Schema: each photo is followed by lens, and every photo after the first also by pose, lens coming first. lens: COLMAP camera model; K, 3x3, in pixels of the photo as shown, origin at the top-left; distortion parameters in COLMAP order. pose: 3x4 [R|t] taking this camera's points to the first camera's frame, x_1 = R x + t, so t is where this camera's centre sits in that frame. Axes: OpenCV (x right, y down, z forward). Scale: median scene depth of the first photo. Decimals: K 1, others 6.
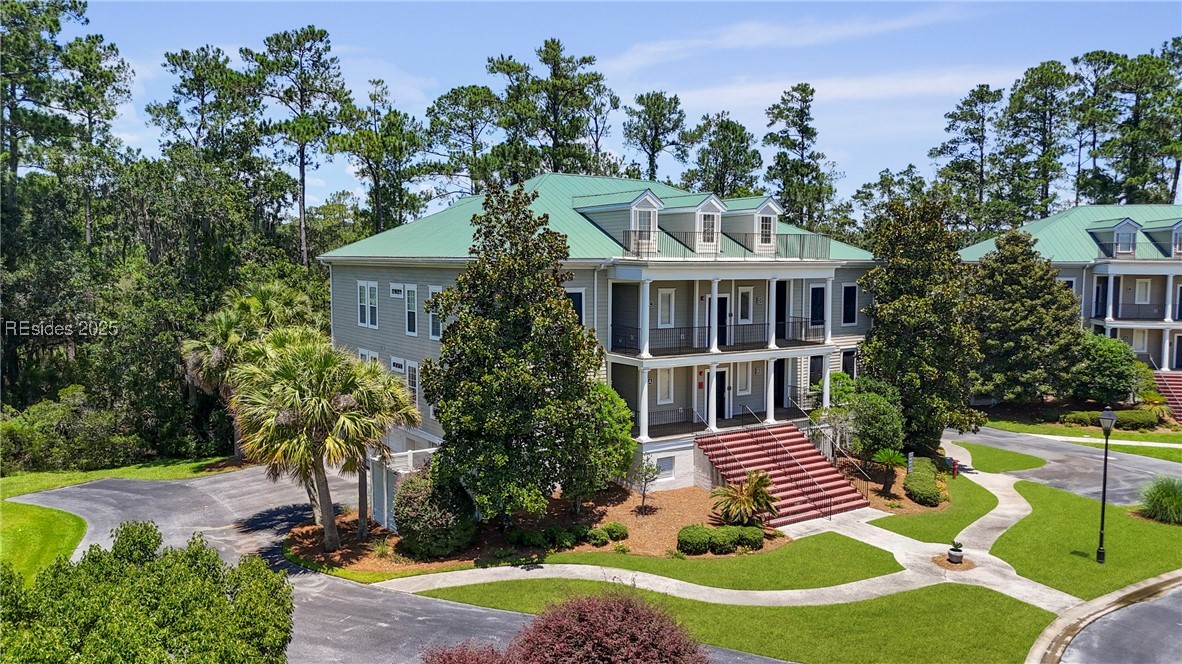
lens RADIAL K [[870.6, 0, 588.5], [0, 870.6, 328.7], [0, 0, 1]] dist [0.049134, -0.018515]
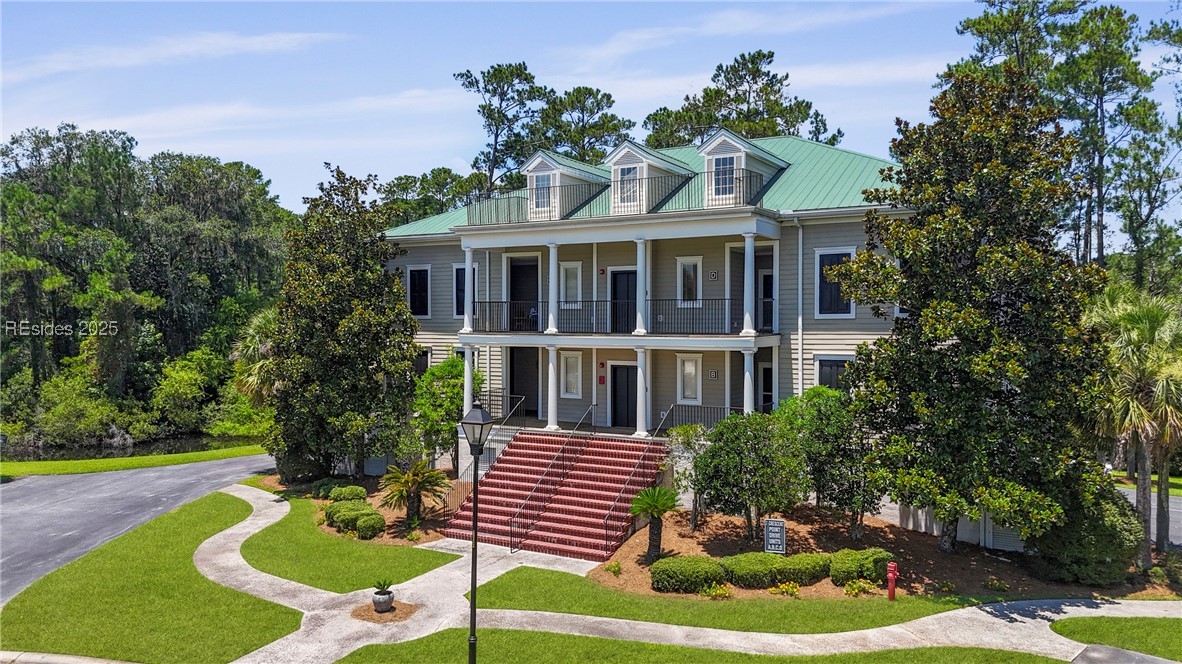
lens RADIAL K [[870.6, 0, 591.7], [0, 870.6, 334.7], [0, 0, 1]] dist [0.049134, -0.018515]
pose [[0.432088, 0.010033, -0.901776, 0.960827], [-0.069164, 0.997362, -0.022043, 0.046614], [0.899176, 0.071895, 0.431642, 0.725725]]
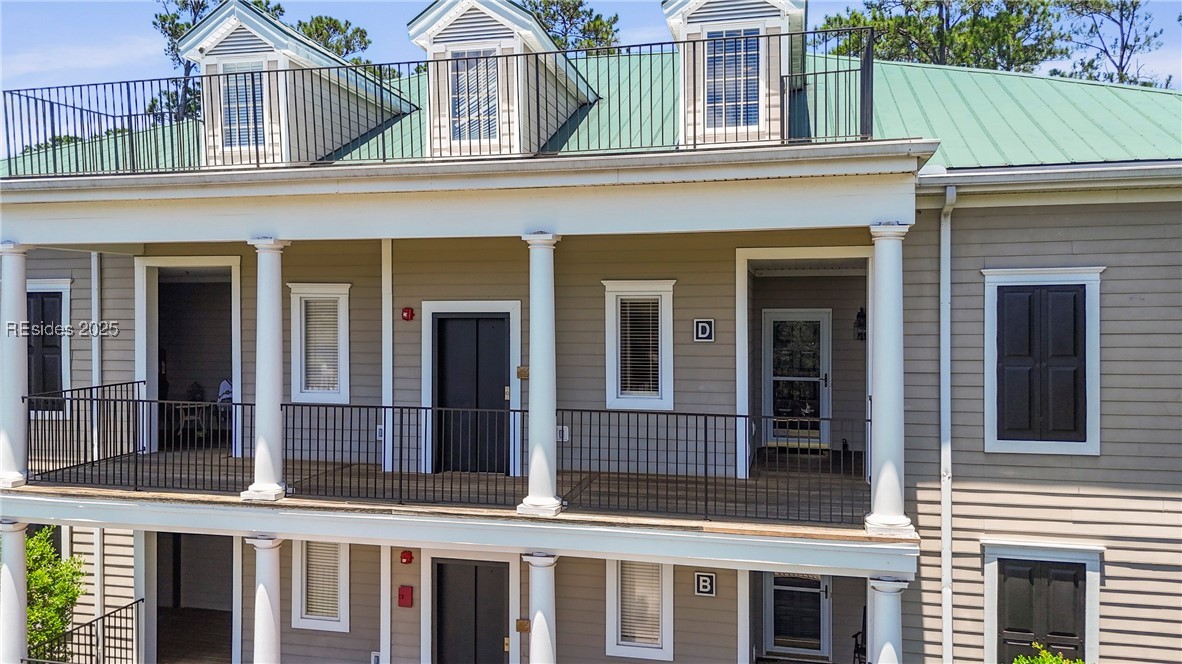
lens RADIAL K [[870.6, 0, 592.3], [0, 870.6, 325.8], [0, 0, 1]] dist [0.049134, -0.018515]
pose [[0.673649, 0.004133, -0.739040, 0.456632], [-0.055911, 0.997404, -0.045386, -0.023054], [0.736934, 0.071895, 0.672131, 0.941862]]
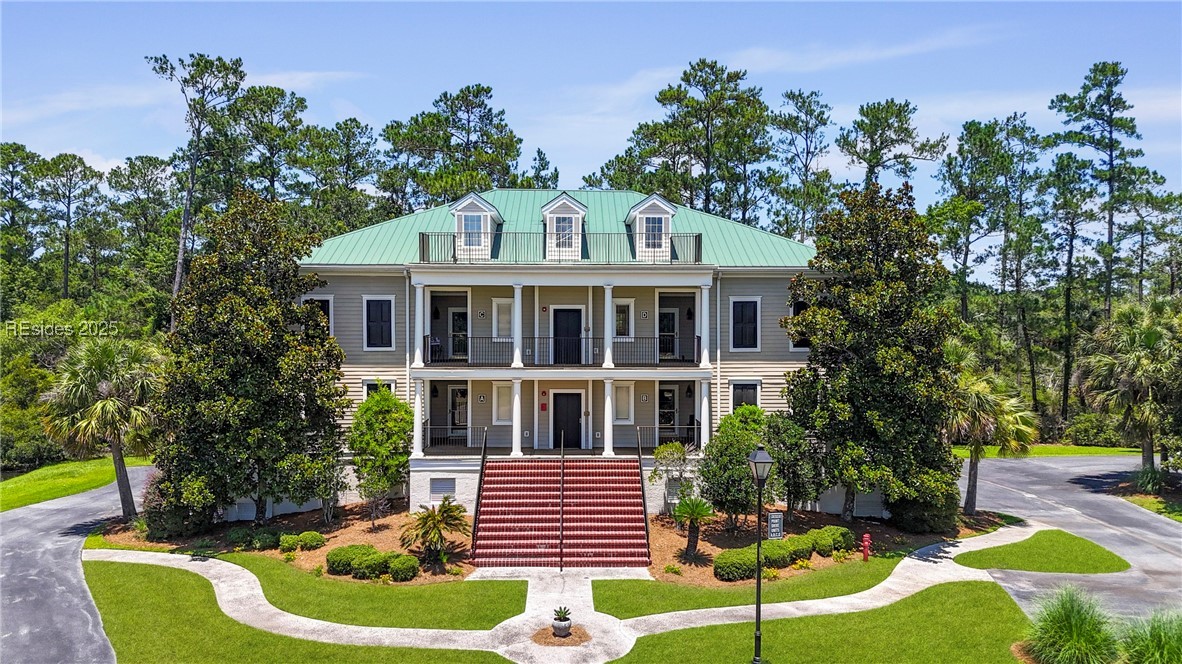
lens RADIAL K [[870.6, 0, 591.2], [0, 870.6, 325.4], [0, 0, 1]] dist [0.049134, -0.018515]
pose [[0.838996, 0.003690, -0.544125, 0.739680], [-0.042373, 0.997384, -0.058571, 0.035590], [0.542485, 0.072197, 0.836957, 0.312458]]
